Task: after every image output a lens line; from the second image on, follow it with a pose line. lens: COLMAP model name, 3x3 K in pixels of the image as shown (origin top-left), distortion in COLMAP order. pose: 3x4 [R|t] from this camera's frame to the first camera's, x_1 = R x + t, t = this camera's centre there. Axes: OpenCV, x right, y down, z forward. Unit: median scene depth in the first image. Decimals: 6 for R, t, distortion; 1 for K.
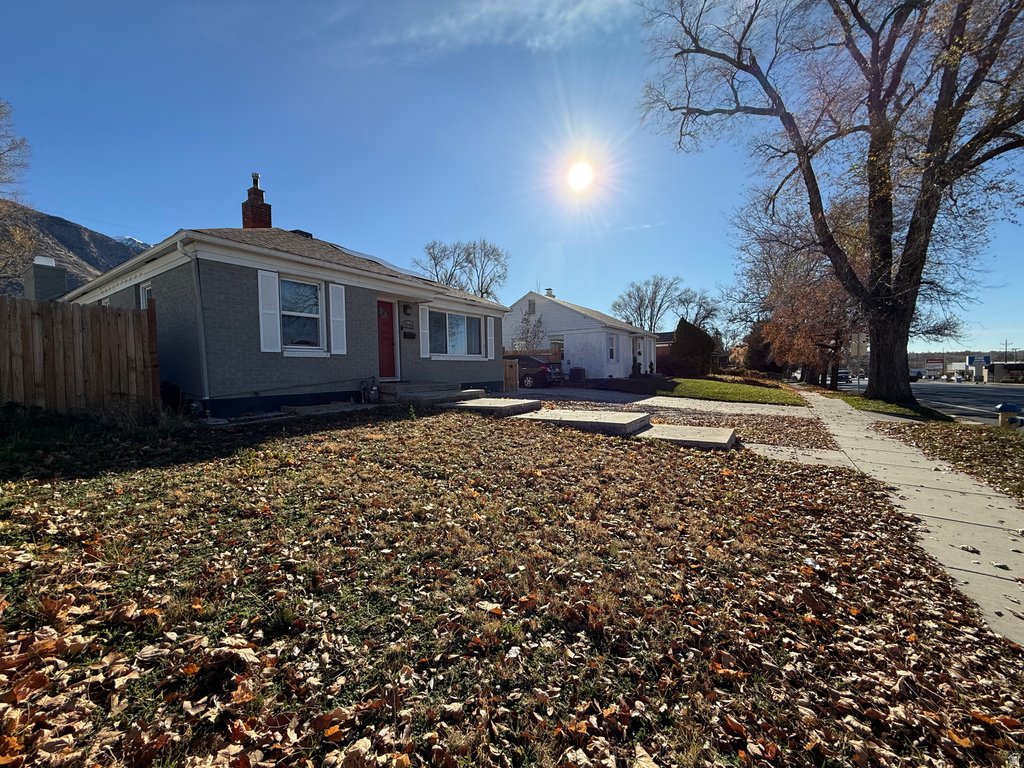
lens RADIAL K [[408.6, 0, 509.7], [0, 408.6, 382.9], [0, 0, 1]] dist [-0.001593, -0.000139]
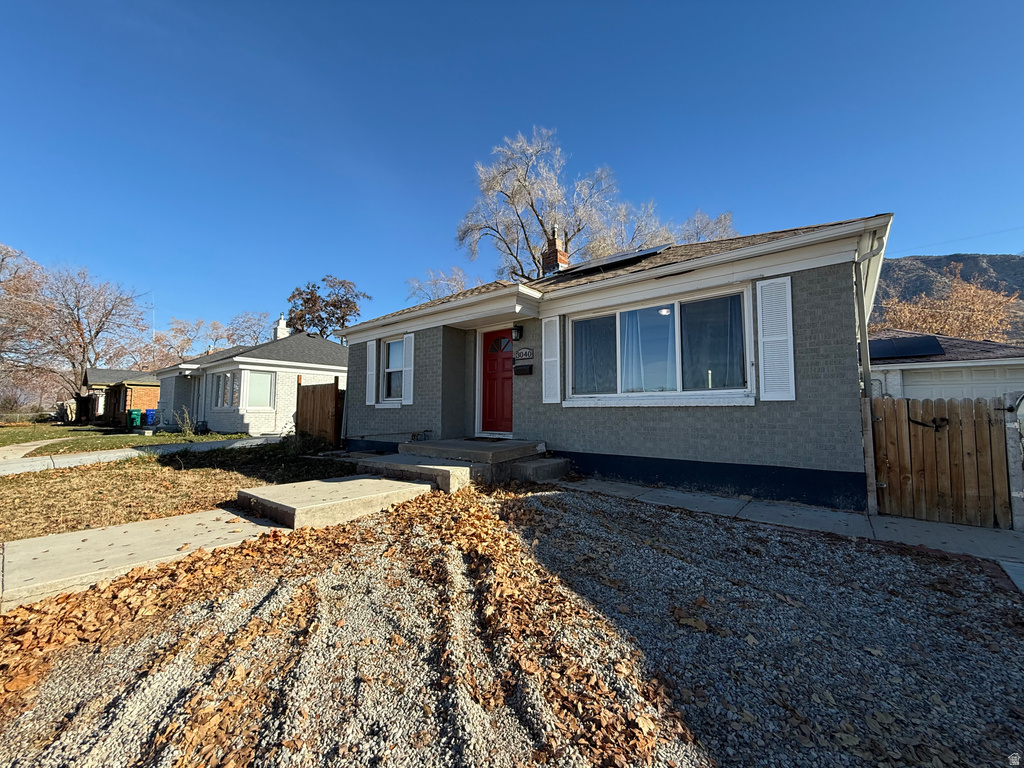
lens RADIAL K [[408.6, 0, 510.7], [0, 408.6, 389.7], [0, 0, 1]] dist [-0.001593, -0.000139]
pose [[-0.088489, -0.065008, -0.993954, 0.388577], [-0.044991, 0.997110, -0.061209, -0.041846], [0.995061, 0.039303, -0.091158, 0.987359]]
